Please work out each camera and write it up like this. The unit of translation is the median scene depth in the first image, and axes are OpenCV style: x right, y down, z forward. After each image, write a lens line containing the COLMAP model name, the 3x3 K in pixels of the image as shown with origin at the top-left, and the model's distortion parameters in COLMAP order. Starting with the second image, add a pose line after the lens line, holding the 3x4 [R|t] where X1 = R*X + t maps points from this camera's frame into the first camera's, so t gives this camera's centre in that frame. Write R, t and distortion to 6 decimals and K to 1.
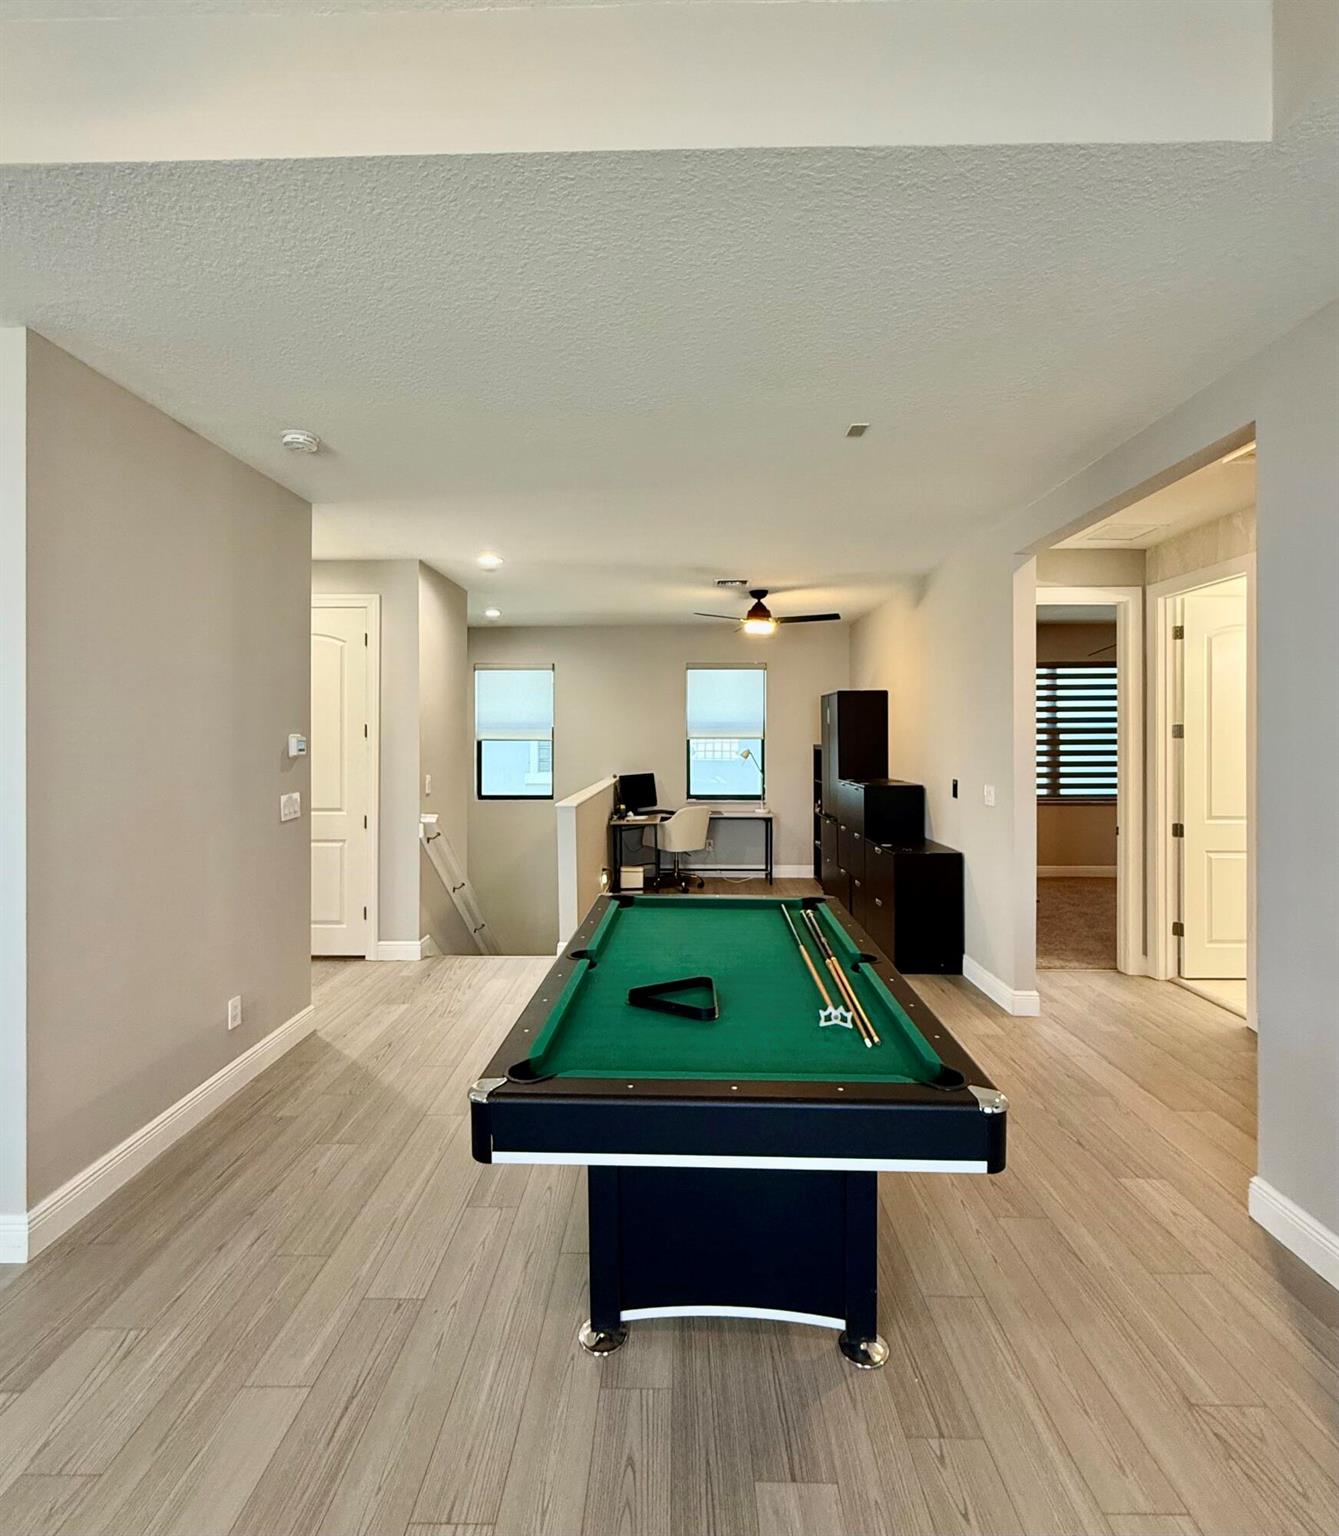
lens RADIAL K [[714.3, 0, 664.5], [0, 714.3, 742.5], [0, 0, 1]] dist [-0.000255, -0.000021]
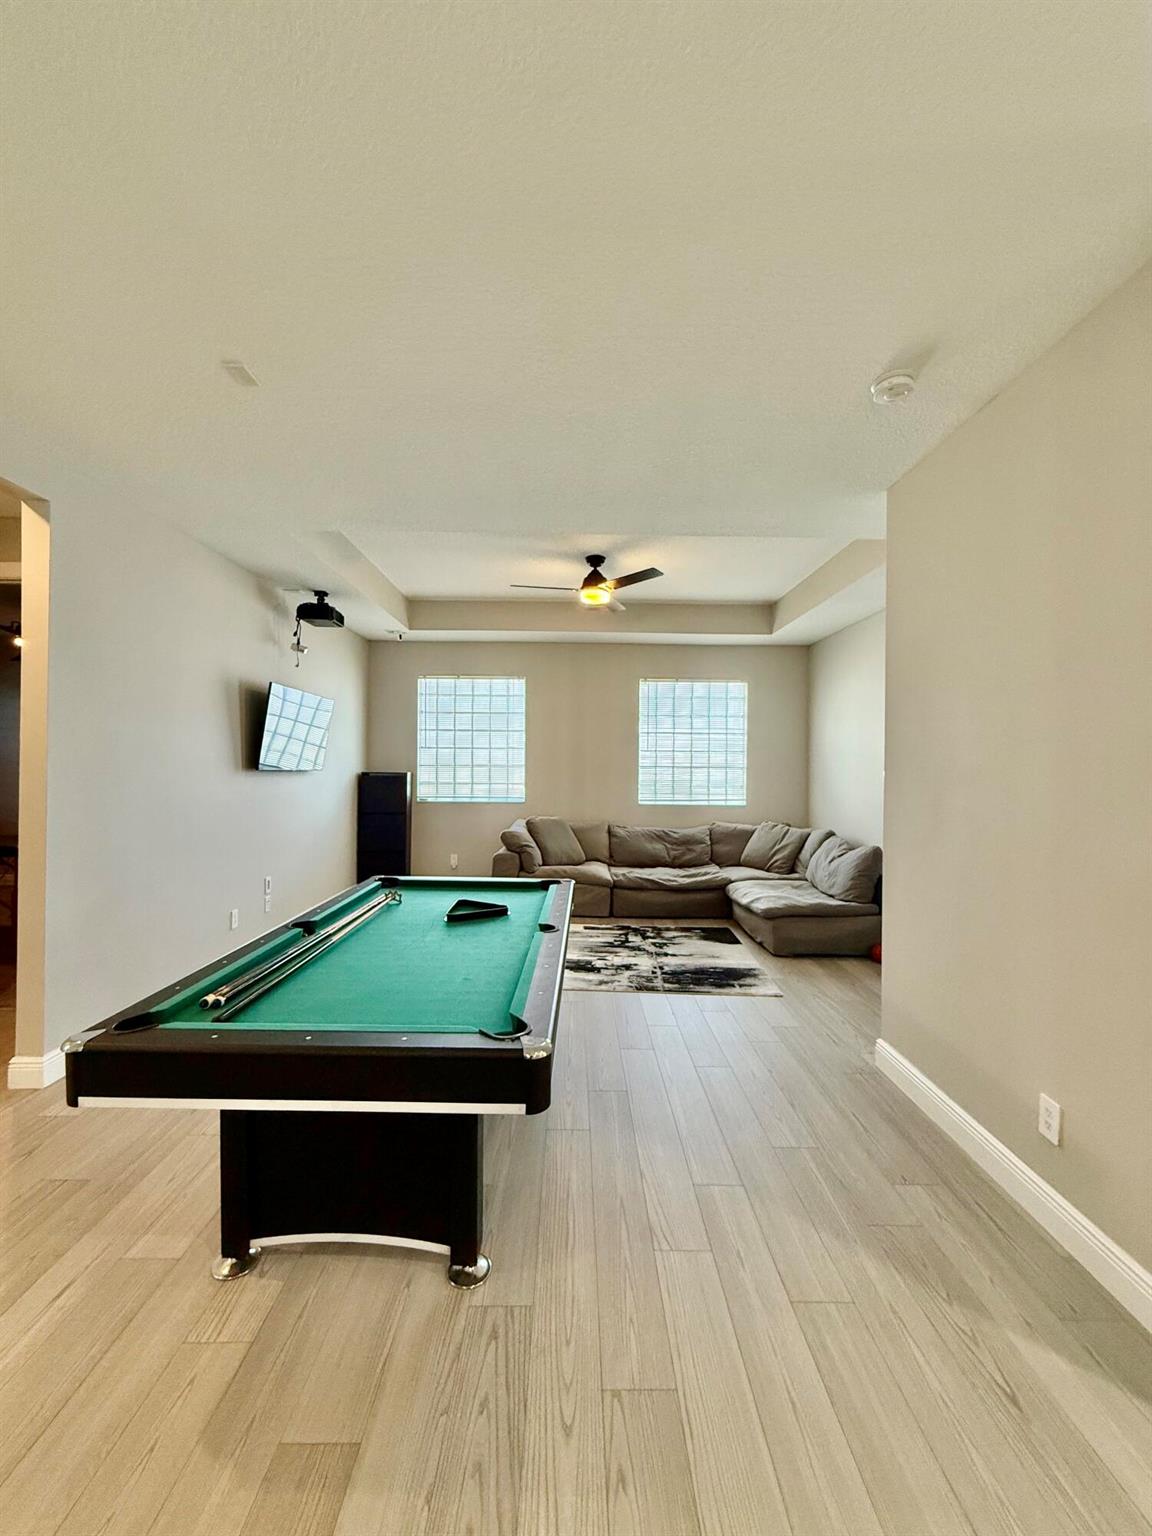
lens RADIAL K [[612.1, 0, 577.3], [0, 612.1, 760.4], [0, 0, 1]] dist [0.000022, 0.000207]
pose [[-0.999796, -0.007835, -0.018619, -0.111979], [-0.007664, 0.999928, -0.009223, 0.028696], [0.018690, -0.009078, -0.999784, 1.541660]]
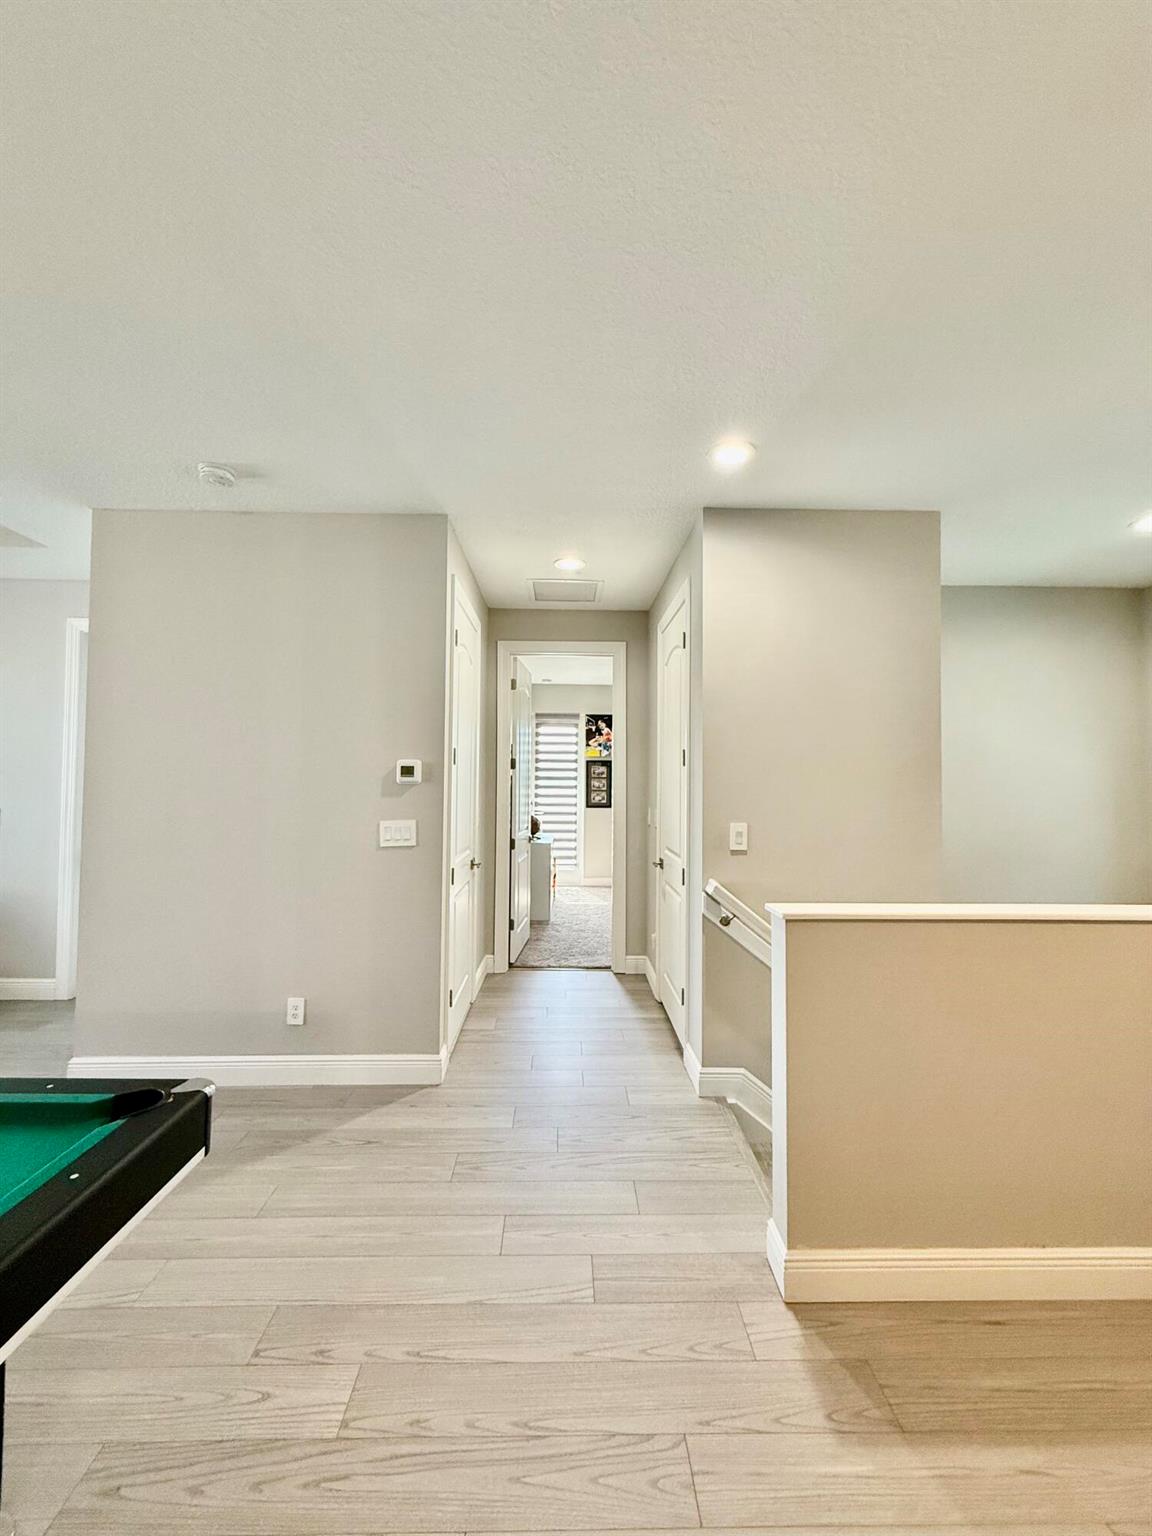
lens RADIAL K [[612.1, 0, 577.3], [0, 612.1, 760.4], [0, 0, 1]] dist [0.000022, 0.000207]
pose [[0.050342, -0.035501, -0.998101, 0.362845], [-0.008963, 0.999312, -0.035996, 0.020026], [0.998692, 0.010758, 0.049989, 1.328105]]
